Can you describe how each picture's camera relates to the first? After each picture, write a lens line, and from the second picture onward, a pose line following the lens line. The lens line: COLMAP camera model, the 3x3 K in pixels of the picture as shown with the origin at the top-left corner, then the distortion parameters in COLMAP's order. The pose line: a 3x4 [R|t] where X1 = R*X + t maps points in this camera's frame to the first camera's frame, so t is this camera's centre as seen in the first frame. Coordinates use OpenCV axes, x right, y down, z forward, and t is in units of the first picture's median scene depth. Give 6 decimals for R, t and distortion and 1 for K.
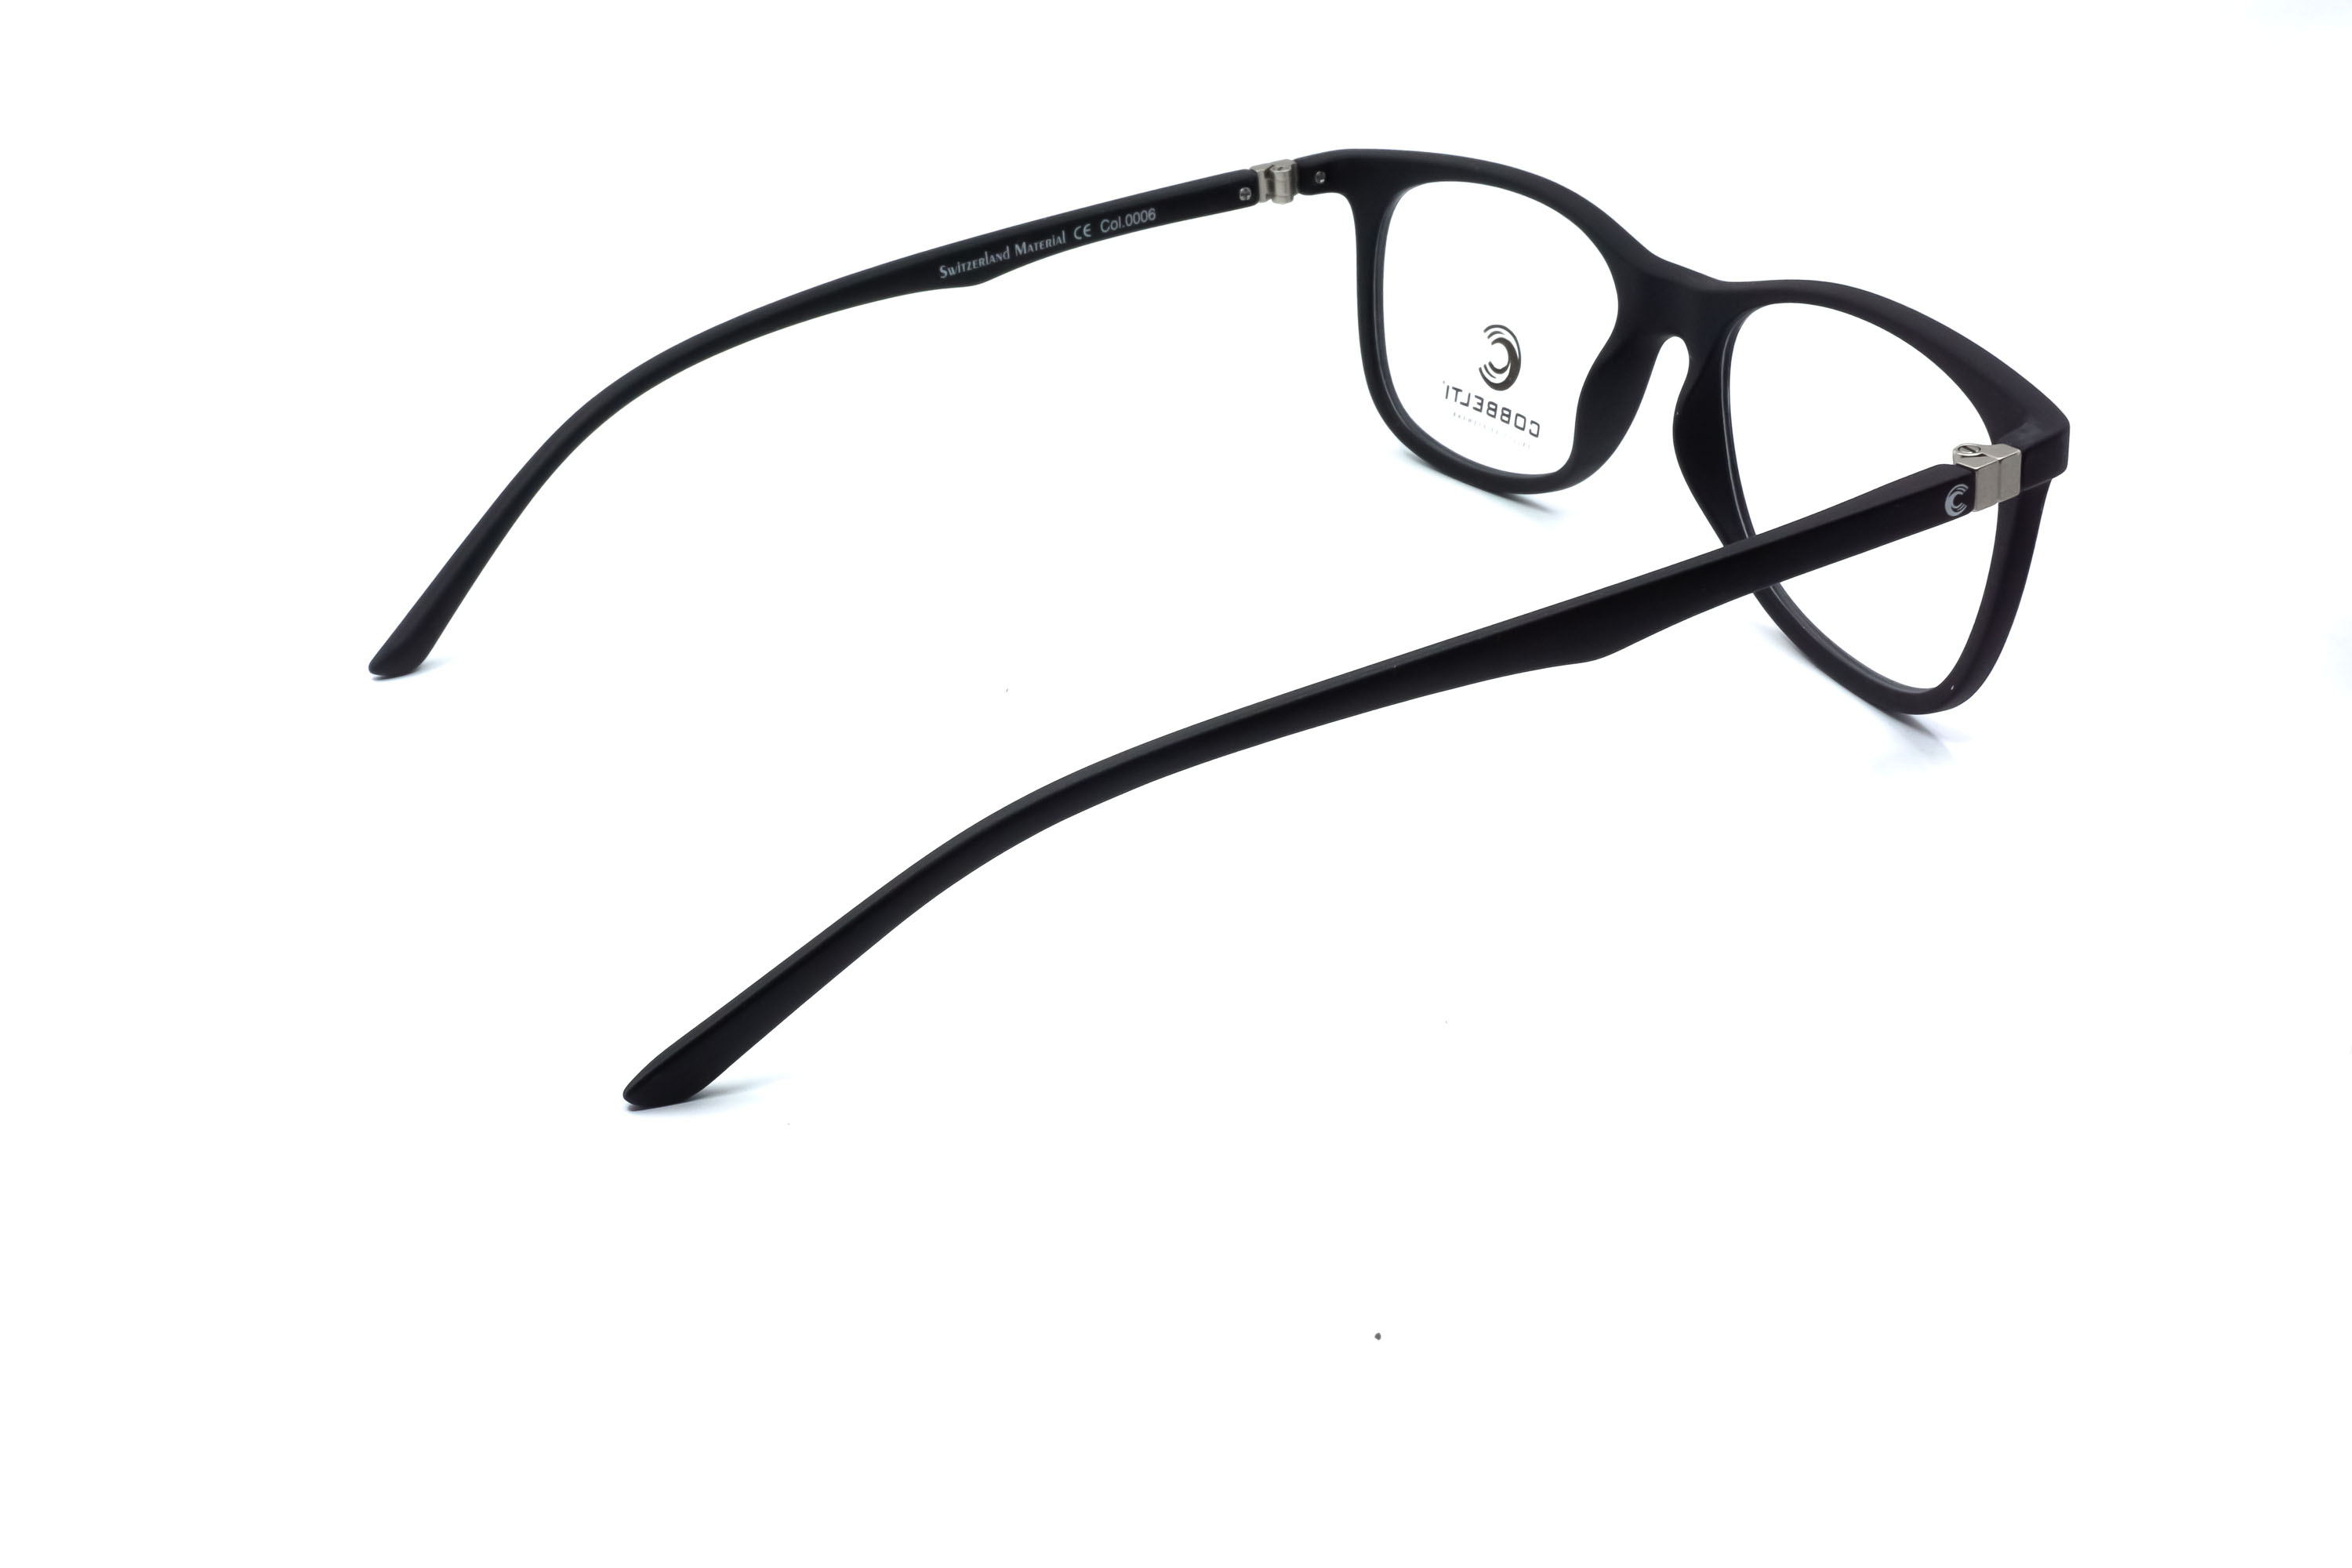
lens RADIAL K [[2575.7, 0, 1179.9], [0, 2575.7, 786.0], [0, 0, 1]] dist [0.002868, 0.000000]
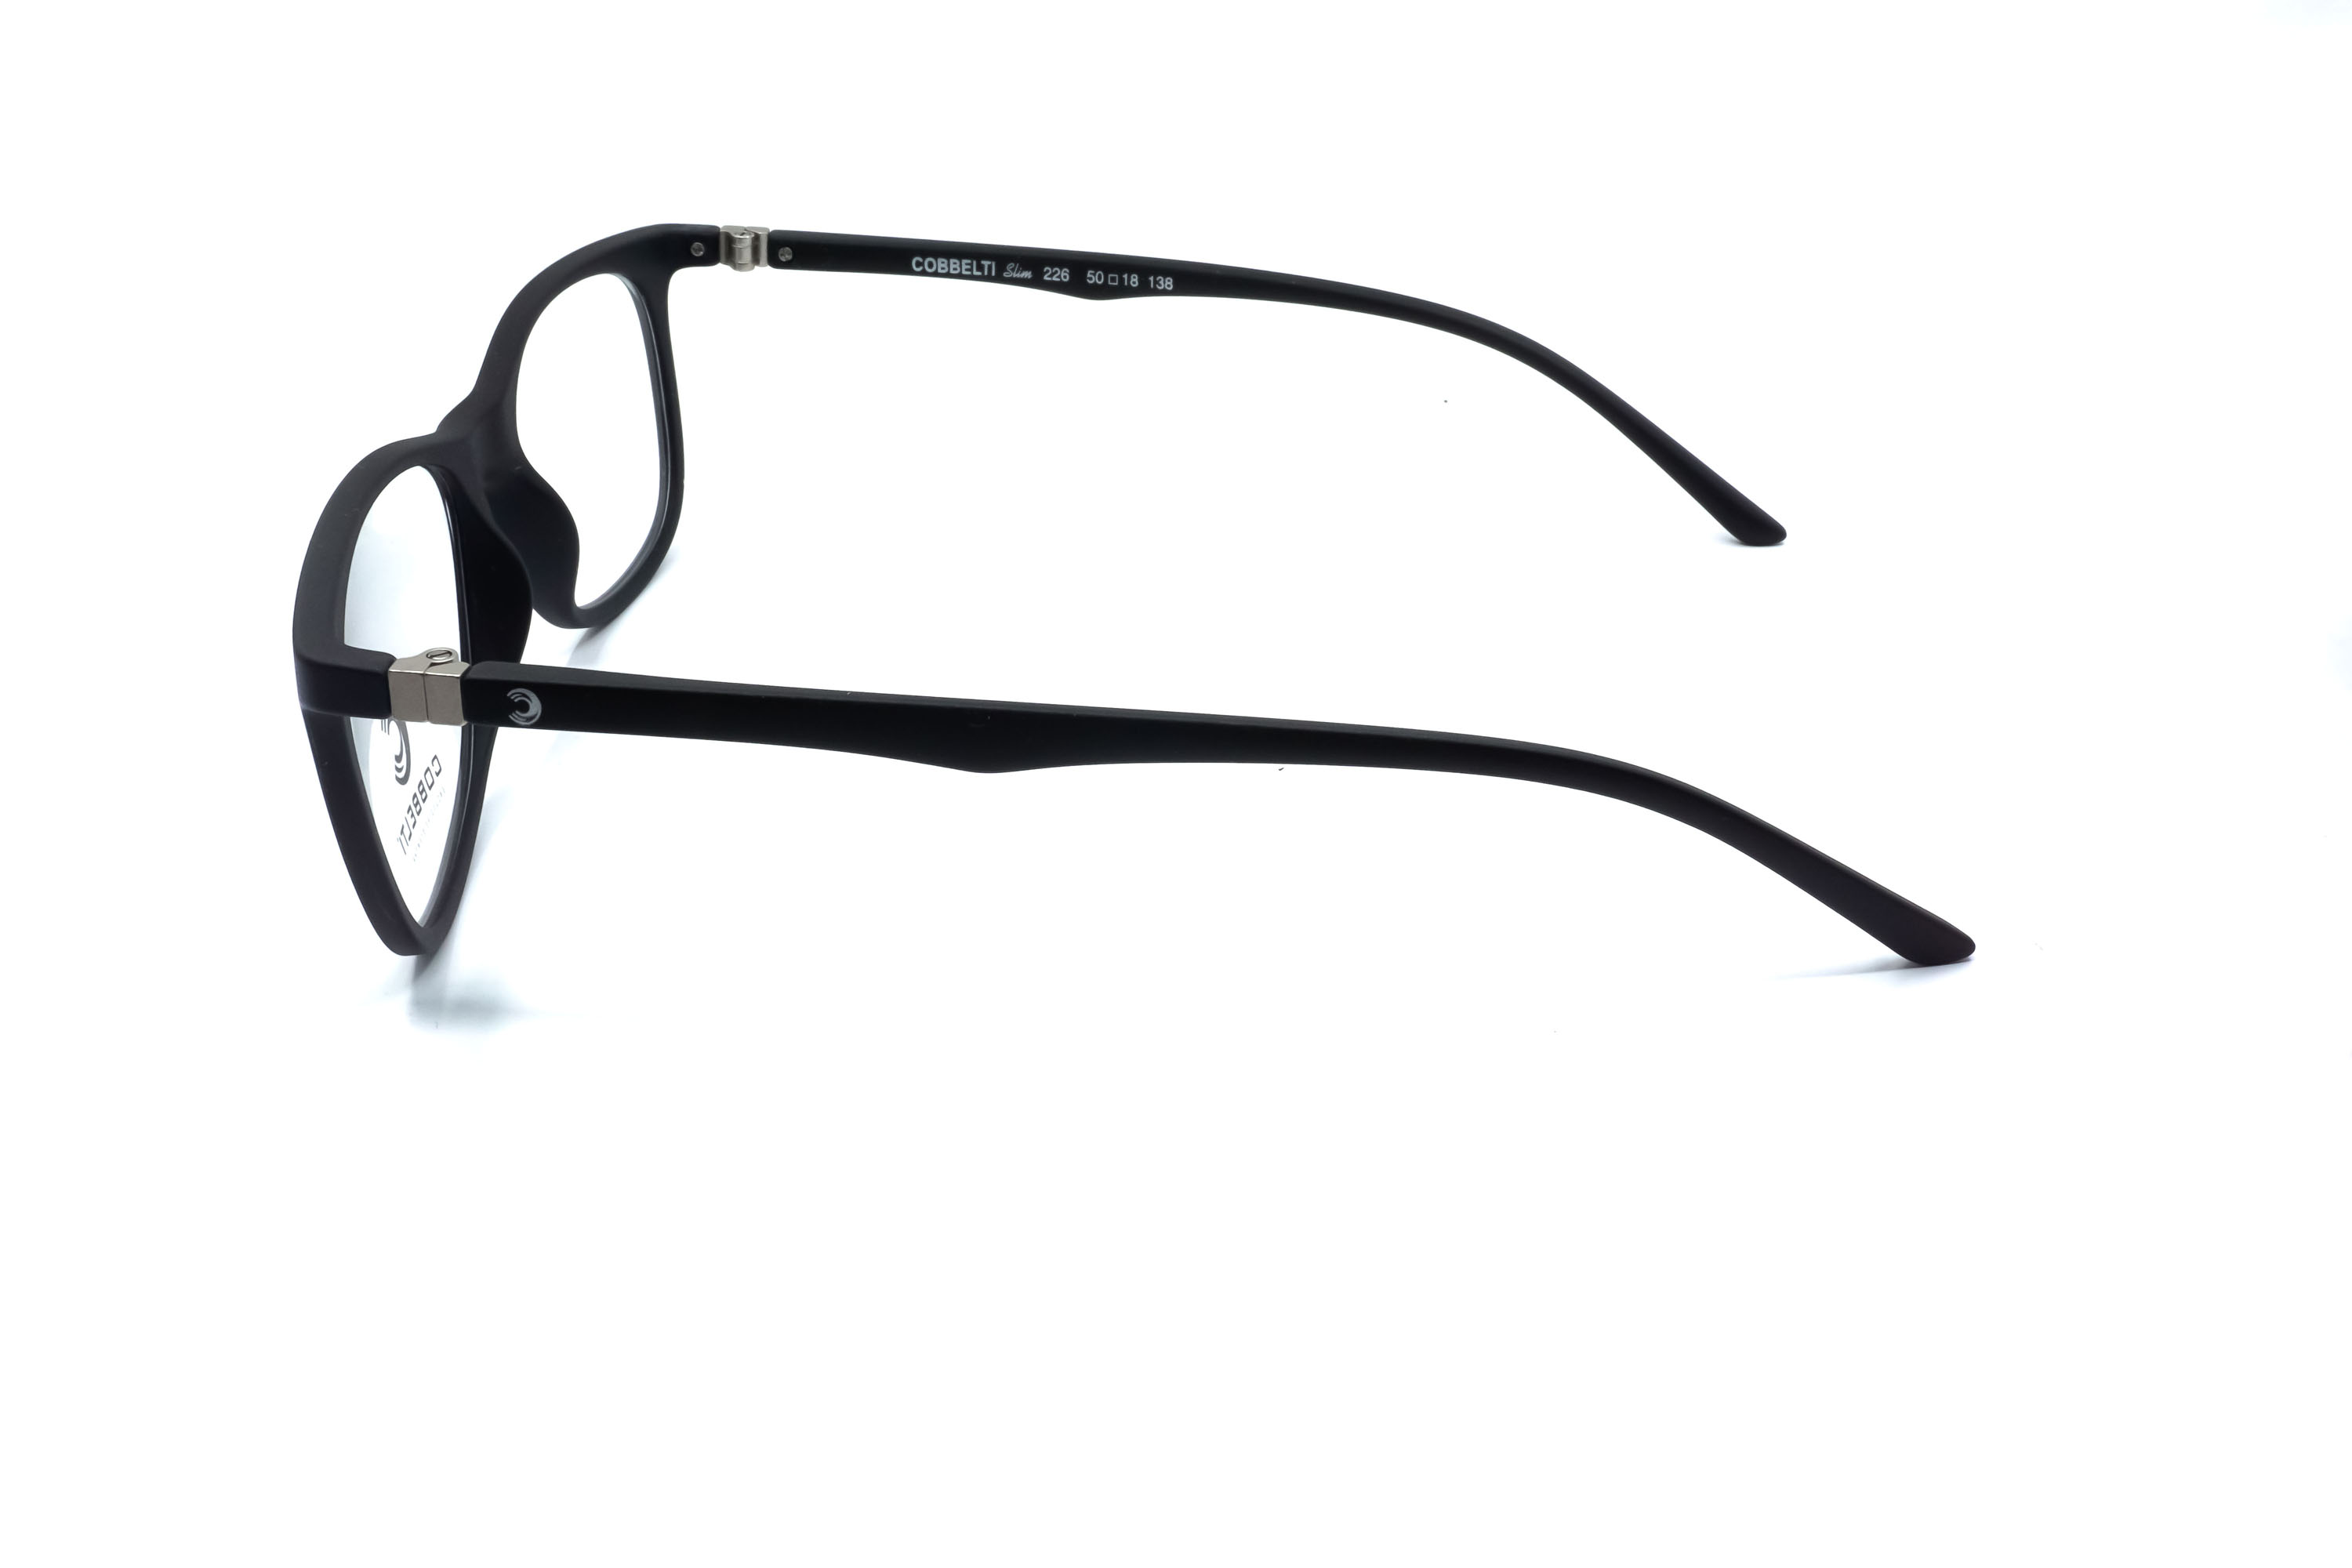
lens RADIAL K [[2575.7, 0, 1168.2], [0, 2575.7, 791.9], [0, 0, 1]] dist [0.002868, 0.000000]
pose [[-0.866566, -0.178125, 0.466192, -0.406777], [0.272374, 0.613940, 0.740871, -0.637666], [-0.418182, 0.768992, -0.483503, 1.275965]]
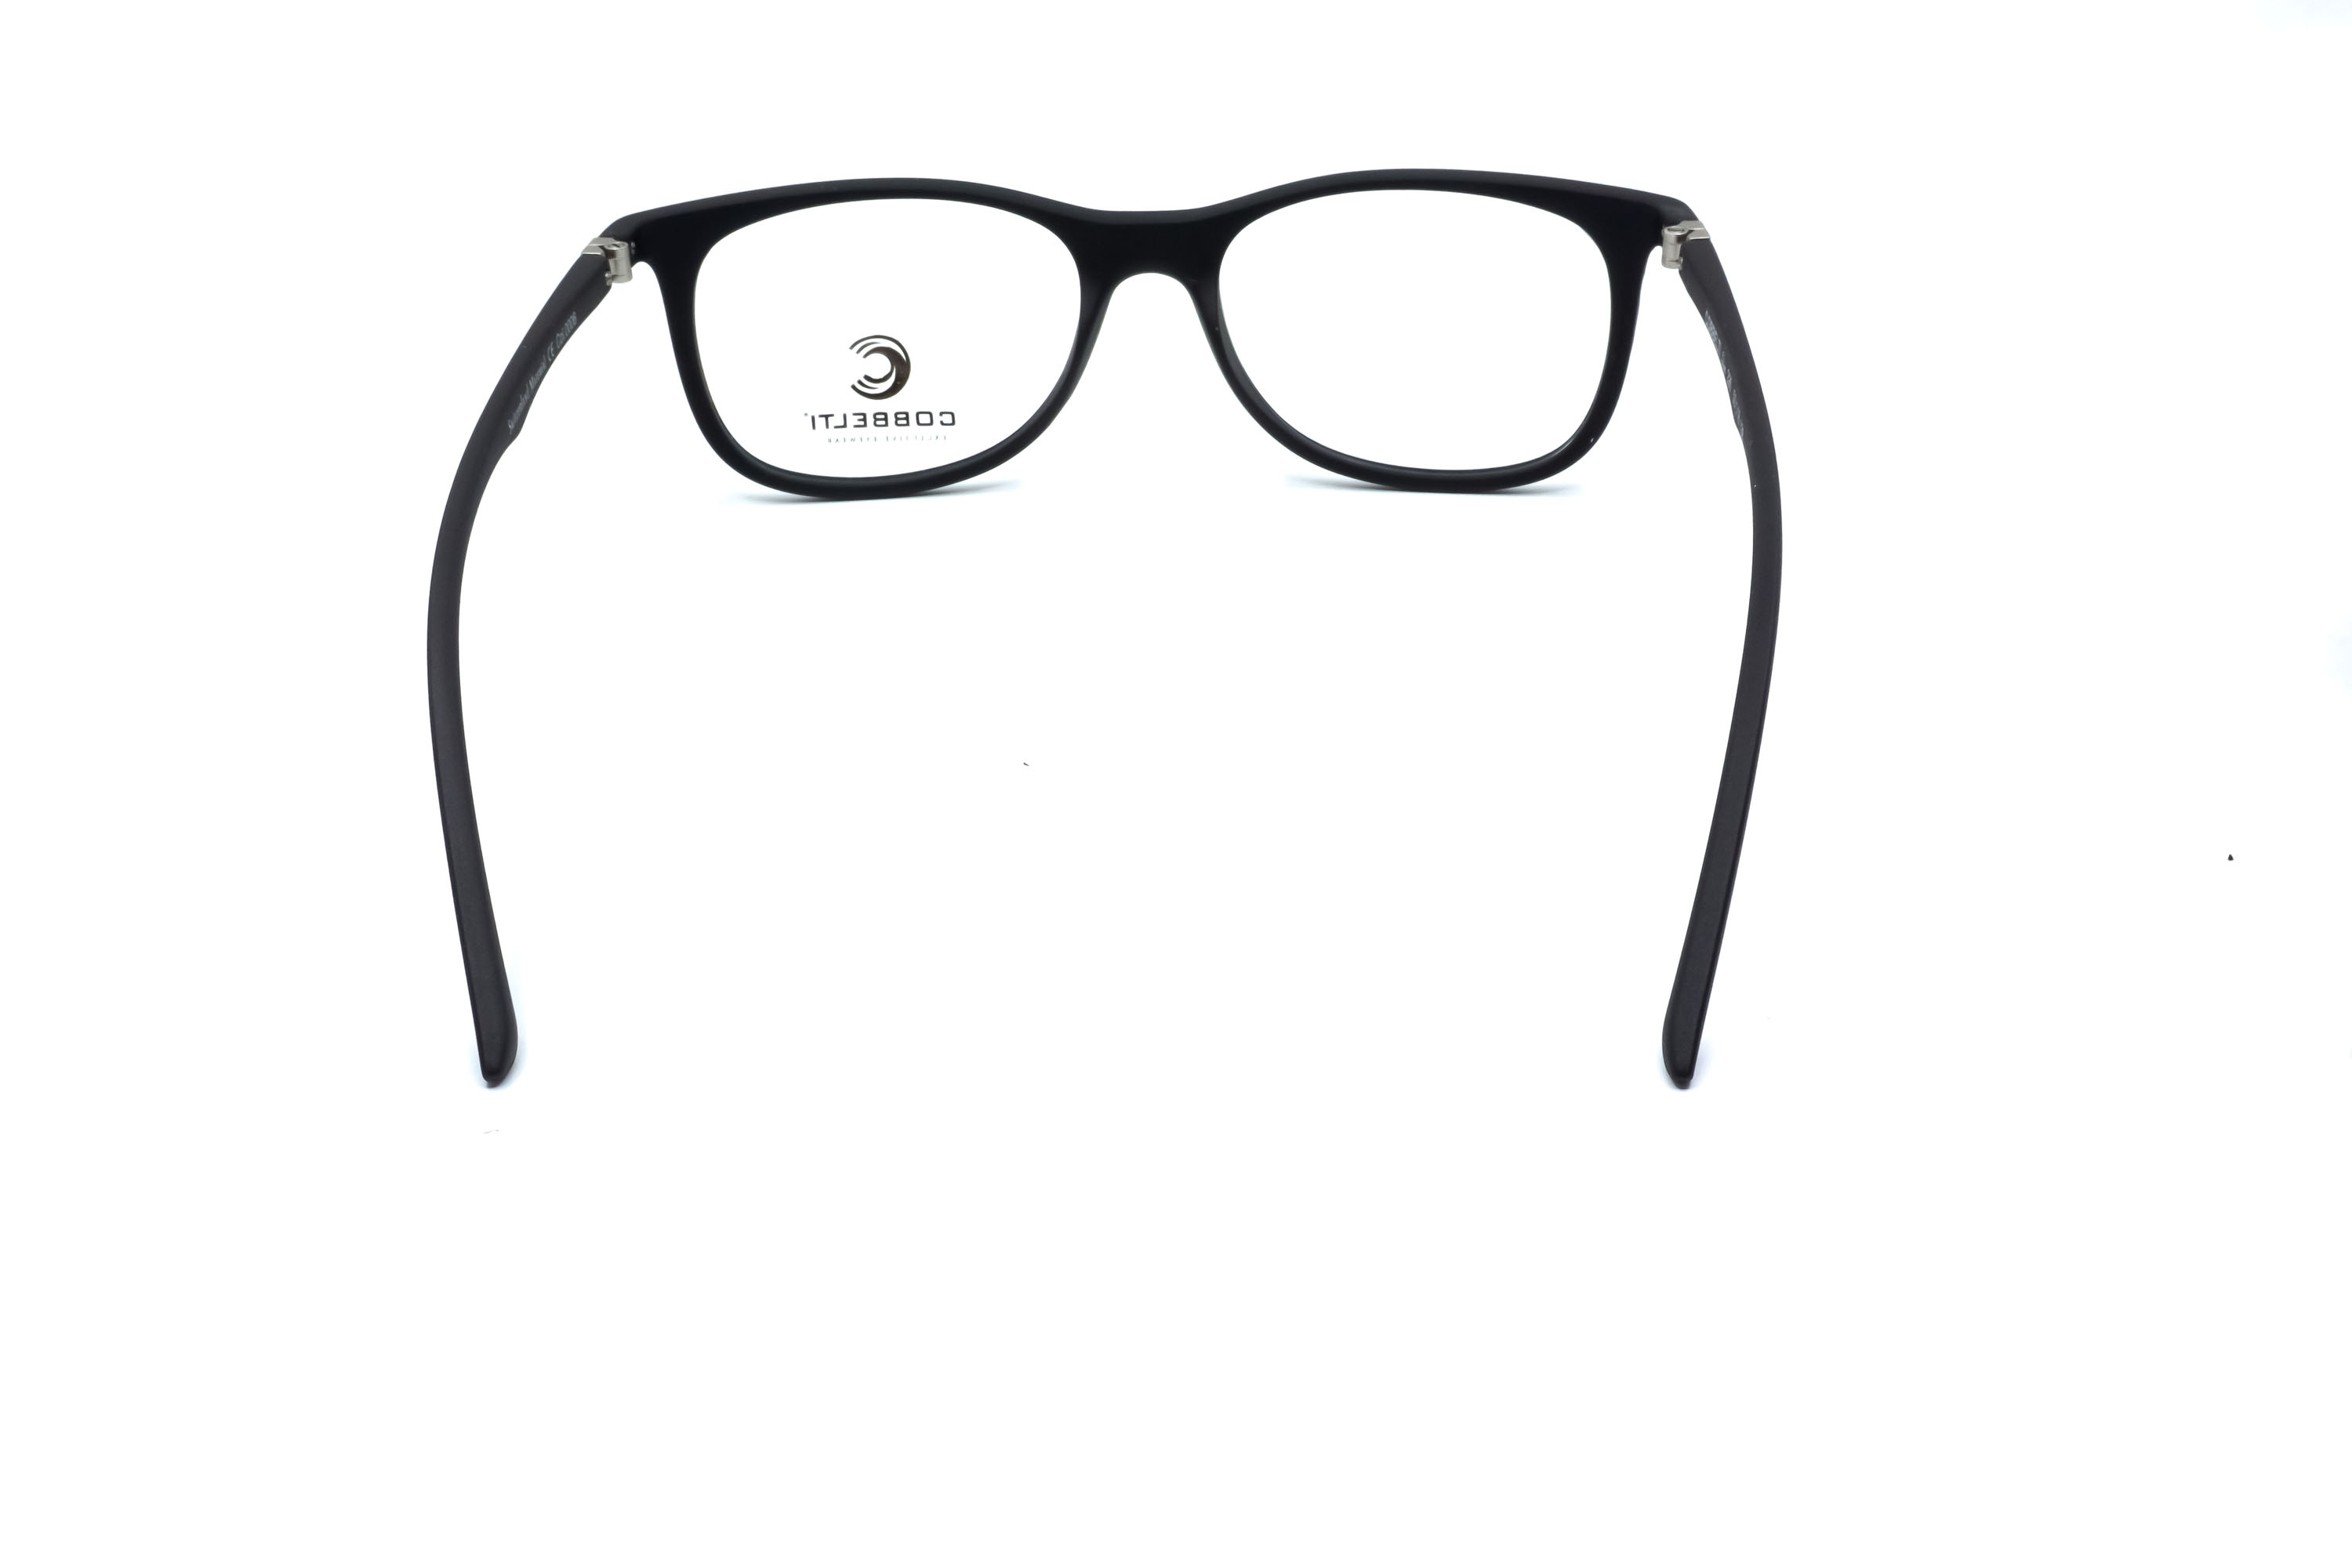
lens RADIAL K [[2575.7, 0, 1178.8], [0, 2575.7, 778.8], [0, 0, 1]] dist [0.002868, 0.000000]
pose [[0.494203, -0.377365, 0.783172, -0.674036], [0.403766, 0.897450, 0.177642, -0.153861], [-0.769894, 0.228427, 0.595890, 0.343910]]
